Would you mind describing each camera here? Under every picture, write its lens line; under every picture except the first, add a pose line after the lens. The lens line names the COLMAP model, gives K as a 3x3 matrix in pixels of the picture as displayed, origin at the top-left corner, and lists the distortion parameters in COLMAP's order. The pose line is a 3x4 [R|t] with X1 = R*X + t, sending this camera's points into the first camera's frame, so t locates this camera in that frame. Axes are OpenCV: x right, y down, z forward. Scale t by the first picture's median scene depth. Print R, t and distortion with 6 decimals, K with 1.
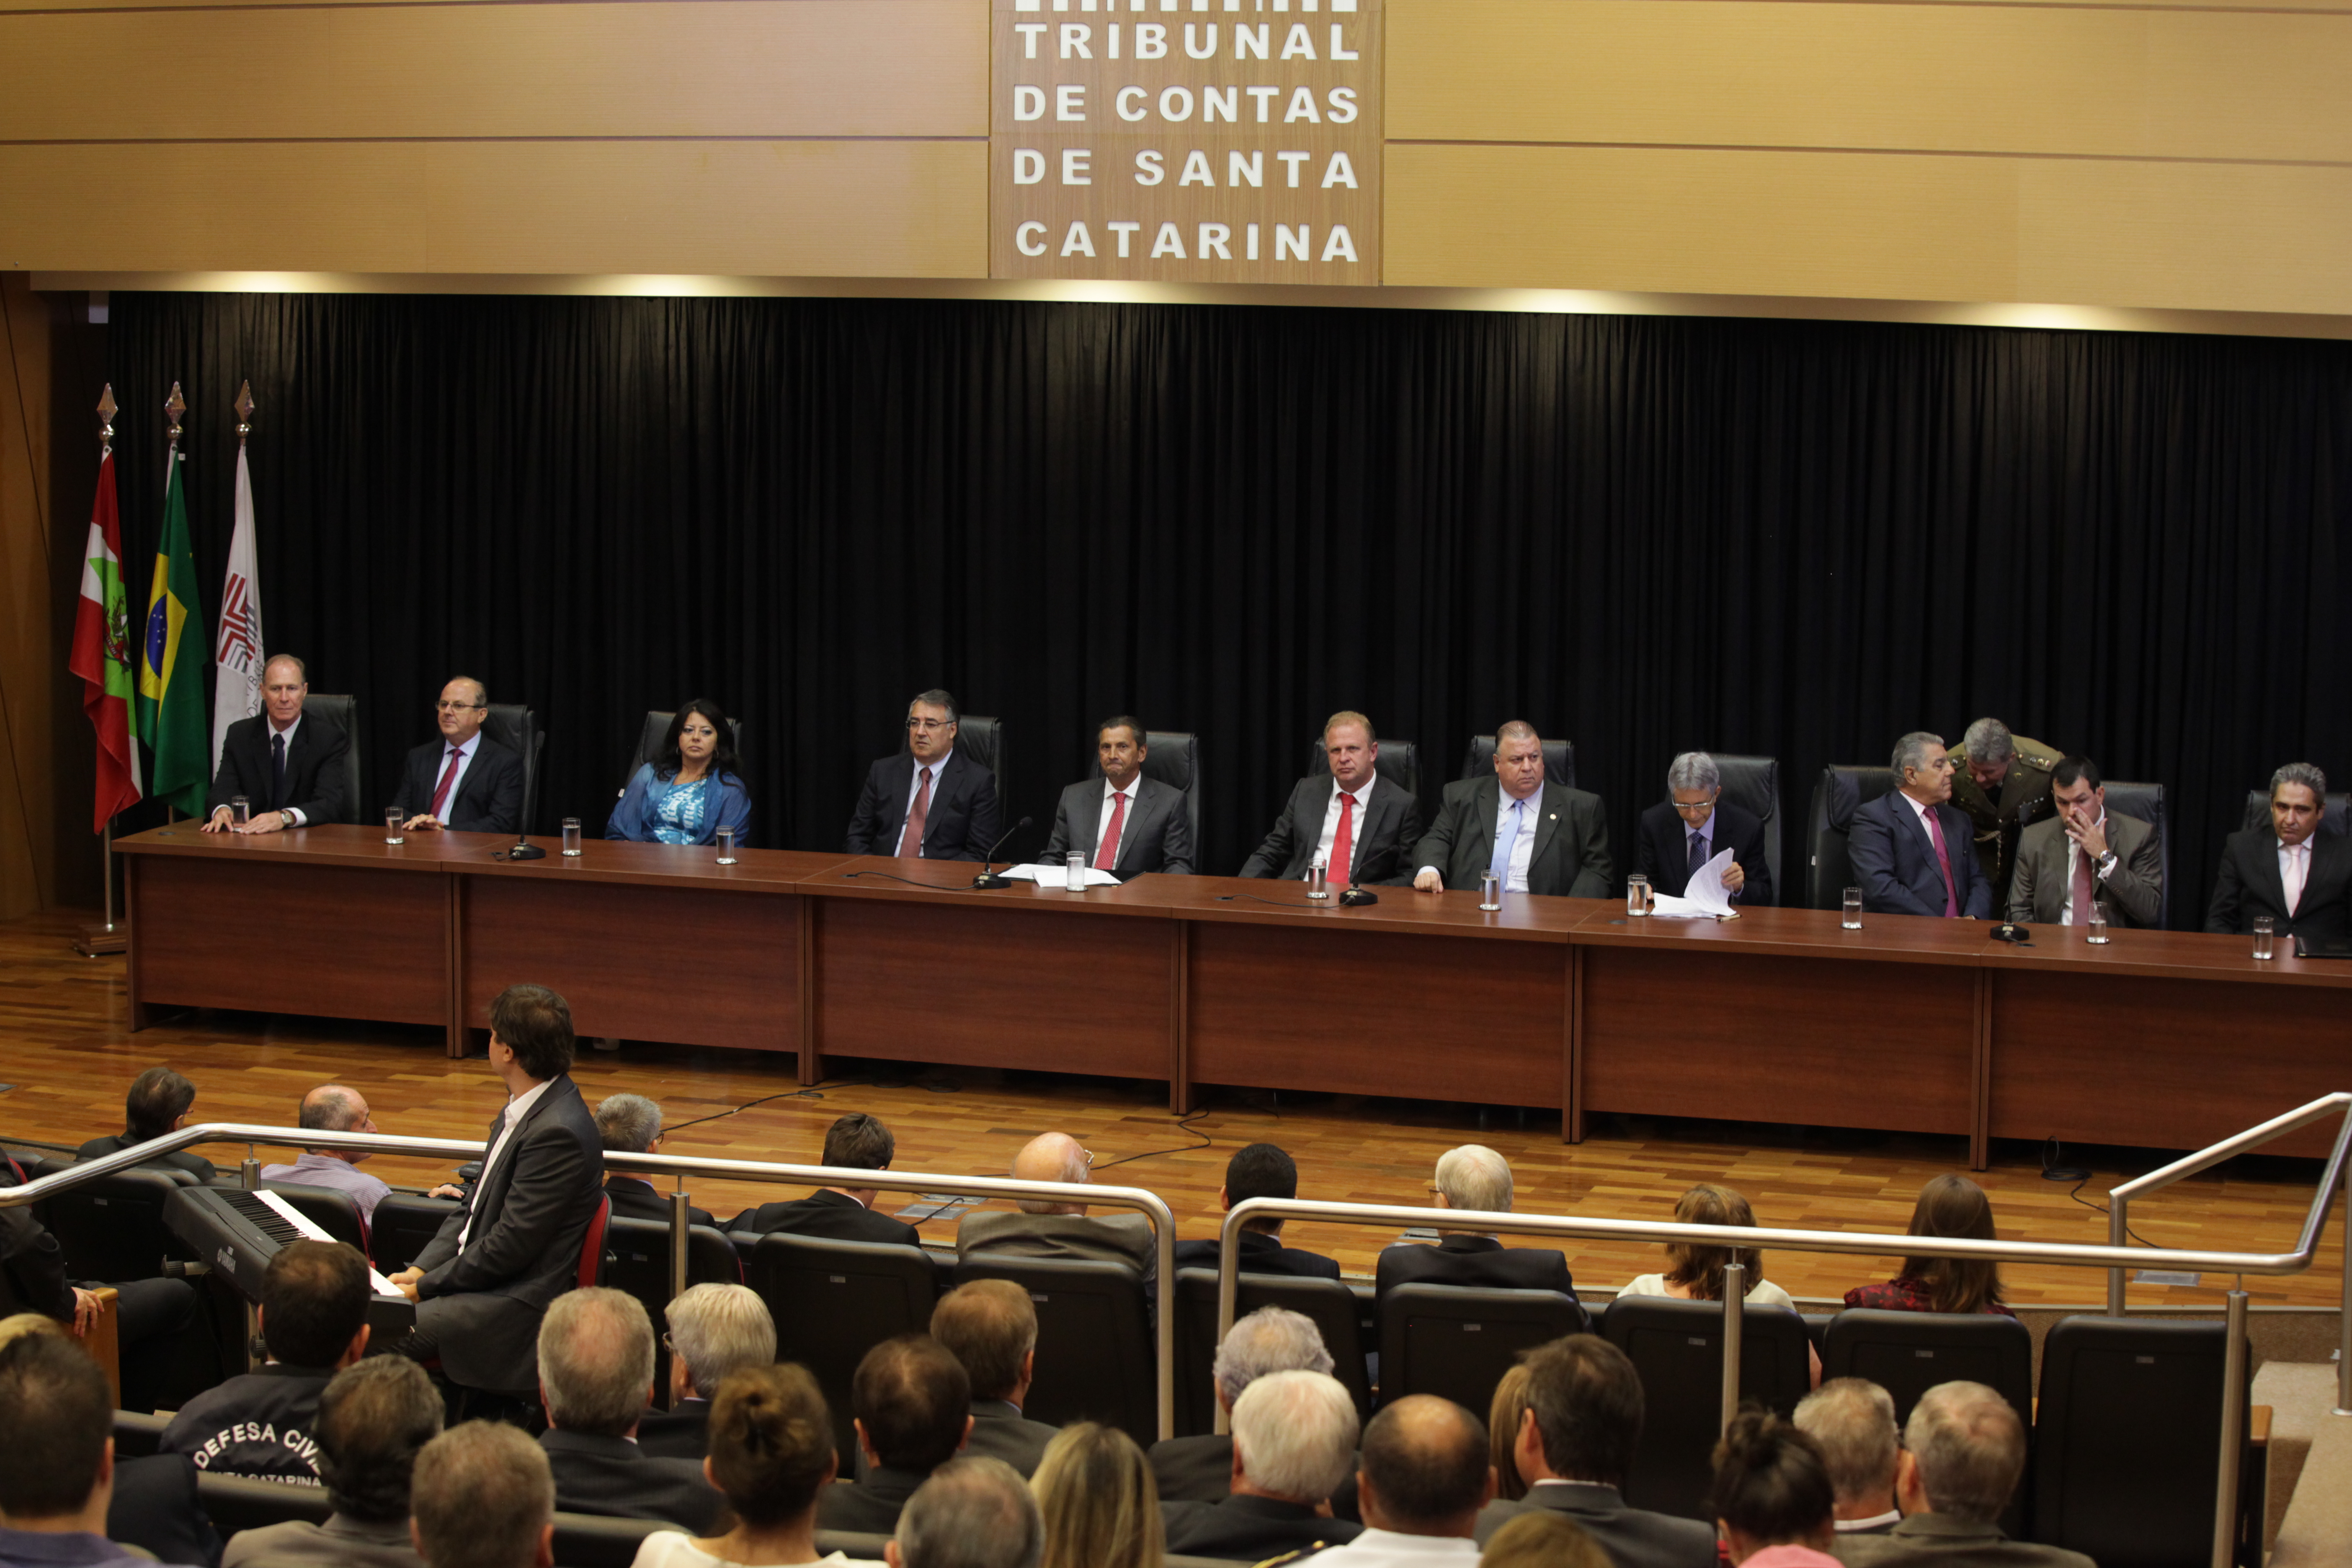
lens RADIAL K [[4786.5, 0, 1176.0], [0, 4786.5, 784.0], [0, 0, 1]] dist [-0.277933, 0.116862]
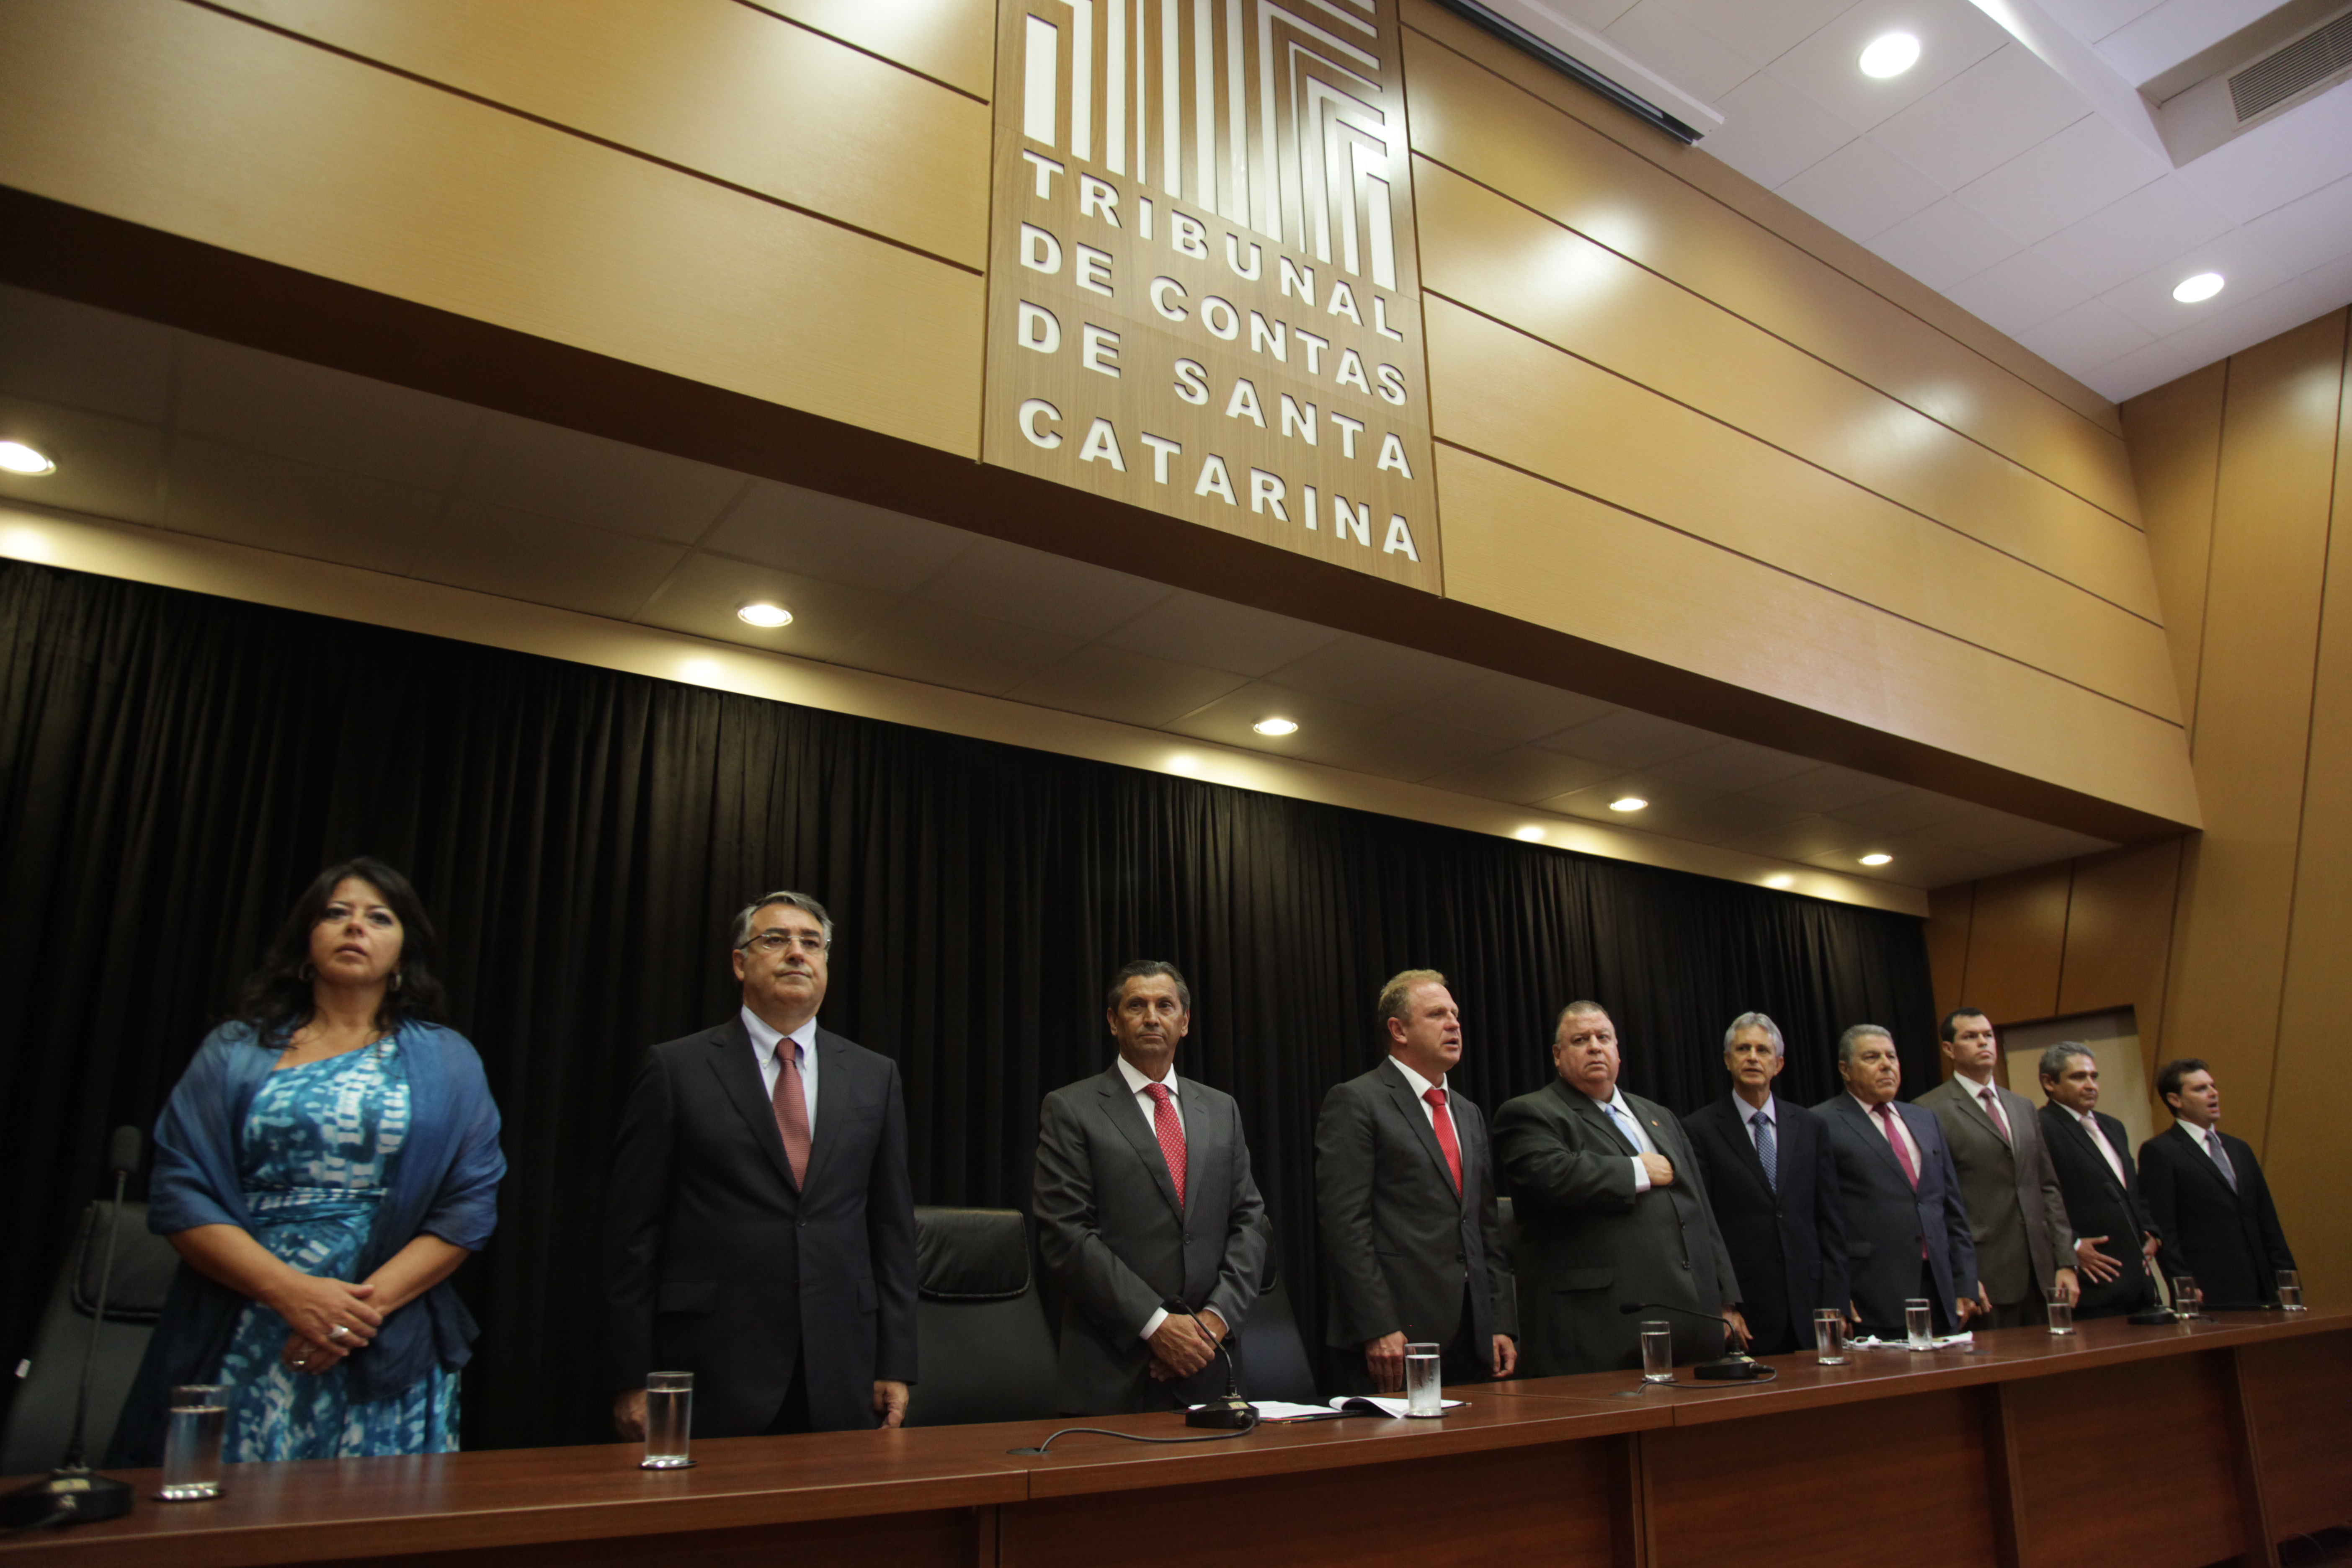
lens RADIAL K [[1542.2, 0, 1142.2], [0, 1542.2, 842.2], [0, 0, 1]] dist [-0.104610, 0.002890]
pose [[0.631241, 0.184063, 0.753429, -0.174550], [0.117057, 0.937693, -0.327153, 0.012891], [-0.766702, 0.294706, 0.570365, 0.894161]]
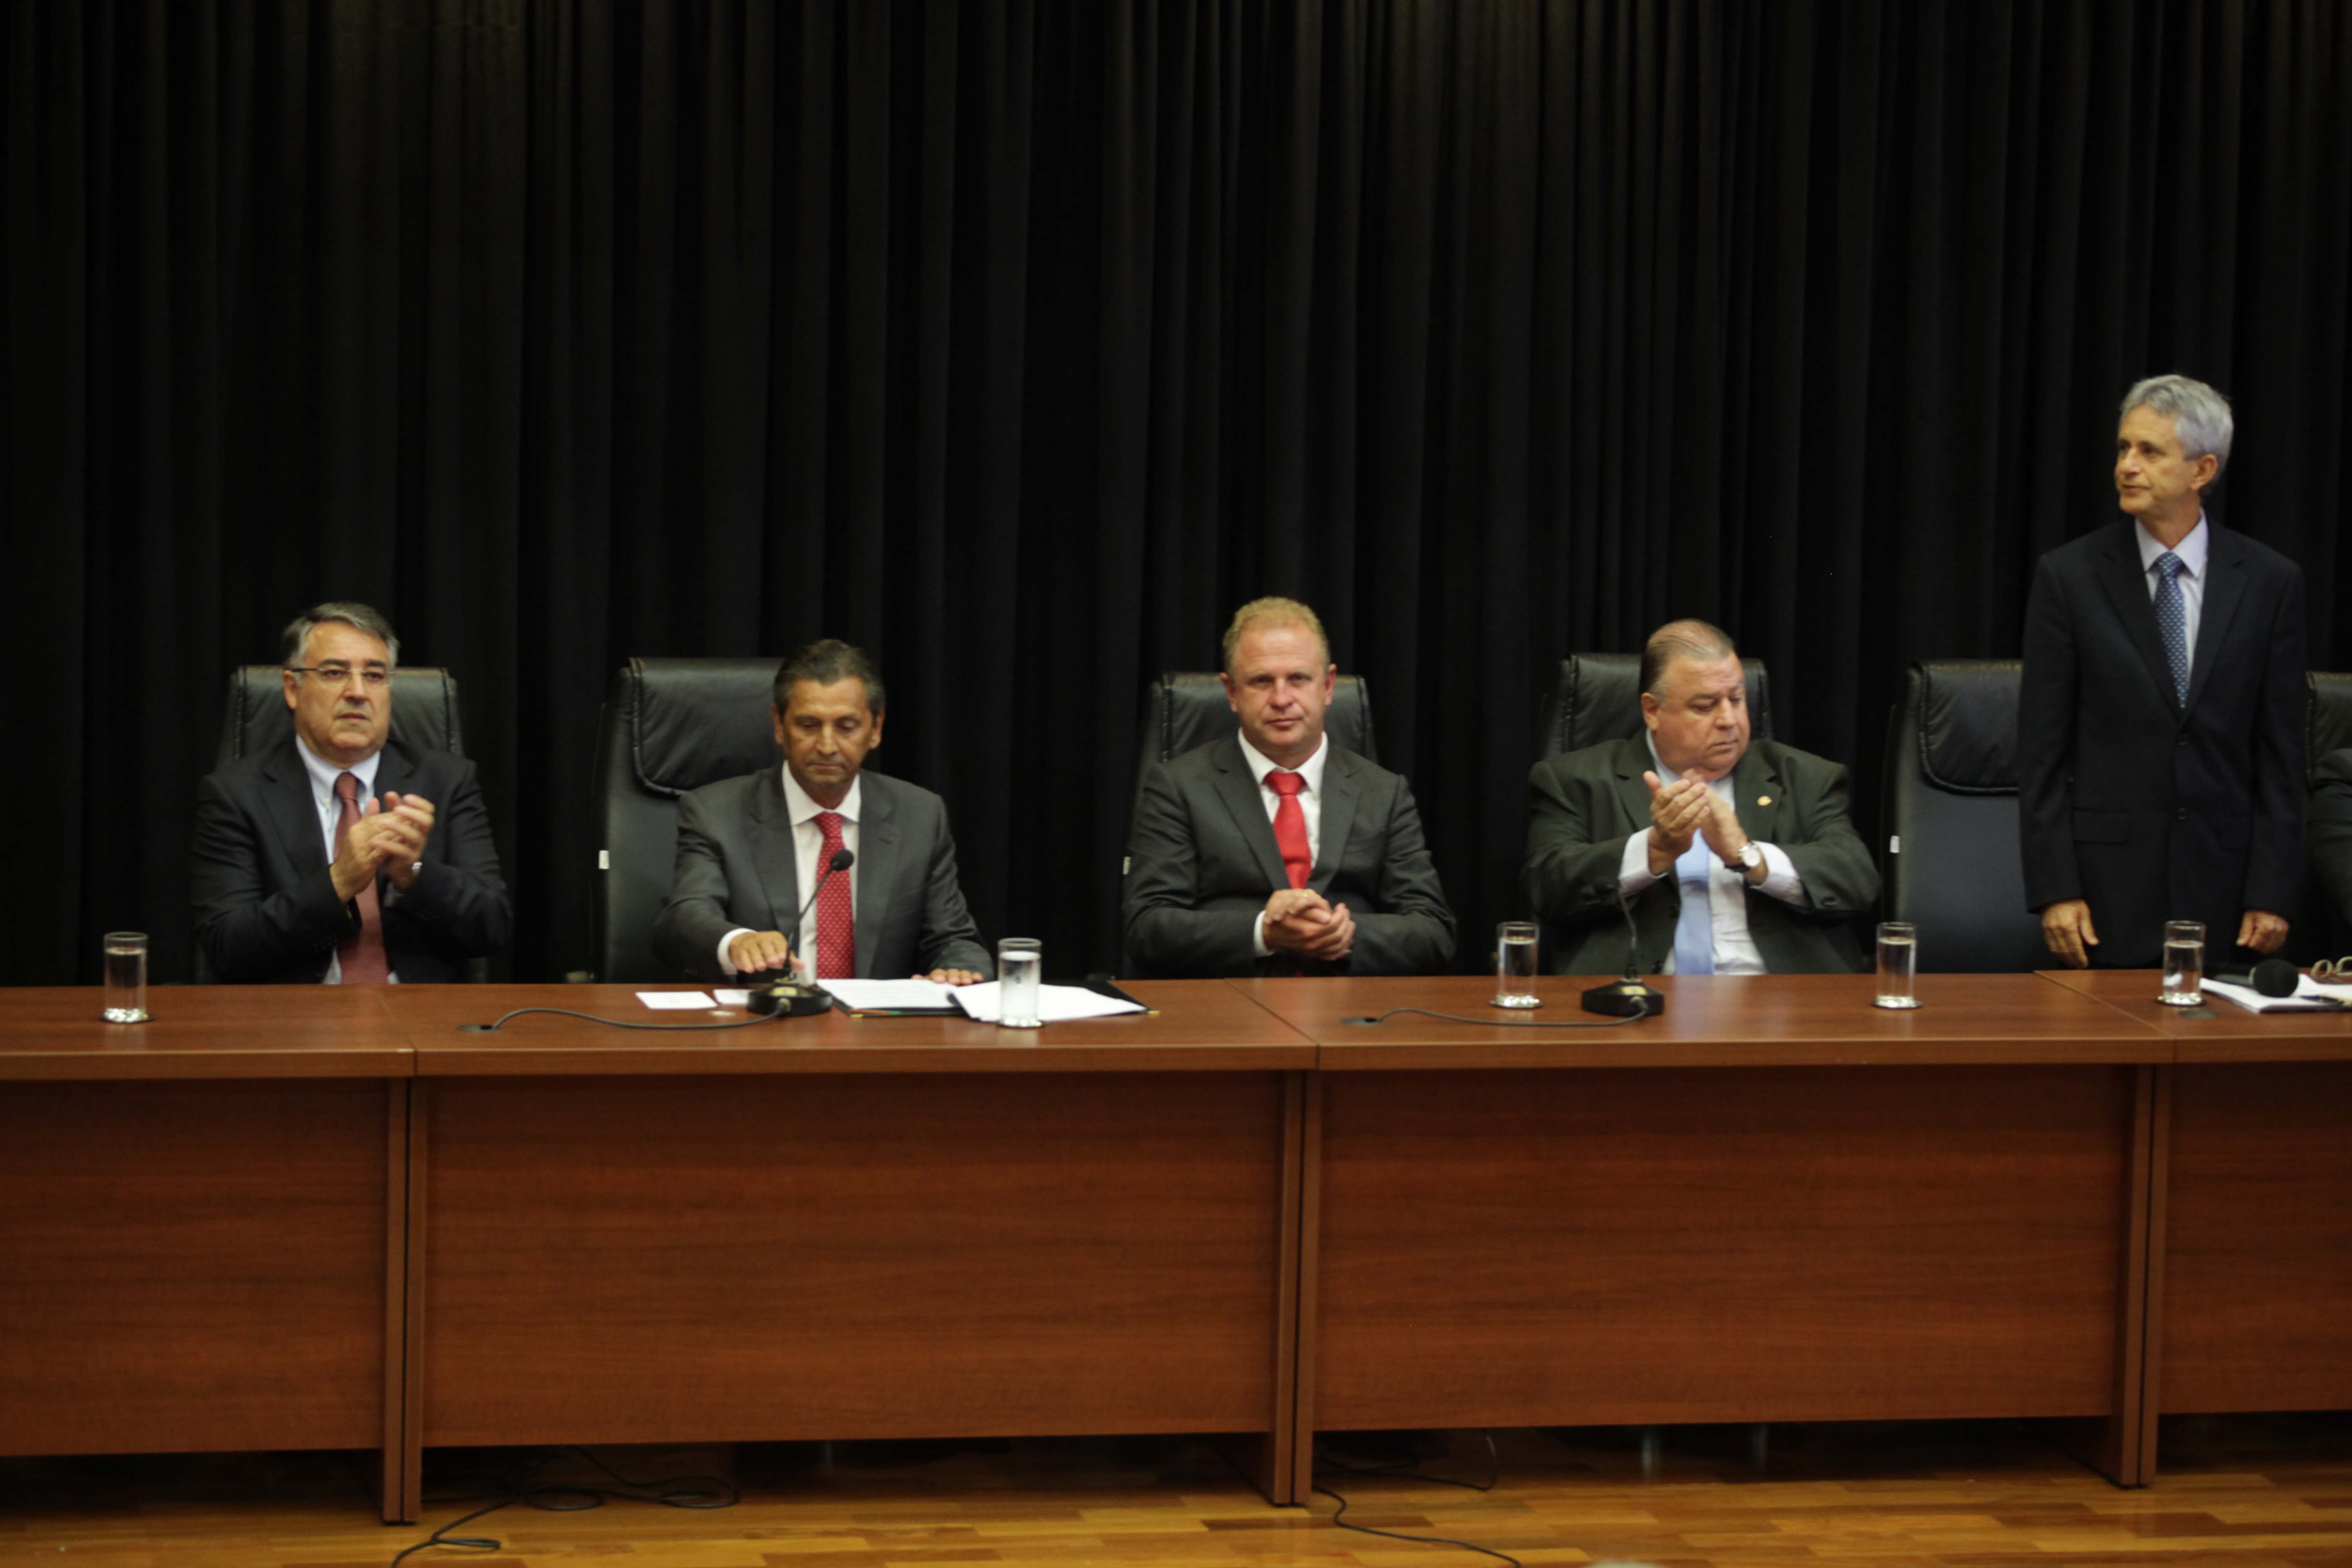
lens RADIAL K [[7197.0, 0, 1176.0], [0, 7197.0, 784.0], [0, 0, 1]] dist [-0.023497, -0.201142]
pose [[0.868126, -0.047337, 0.494081, -0.332884], [0.052483, 0.998616, 0.003460, -0.001806], [-0.493561, 0.022927, 0.869409, 0.401555]]
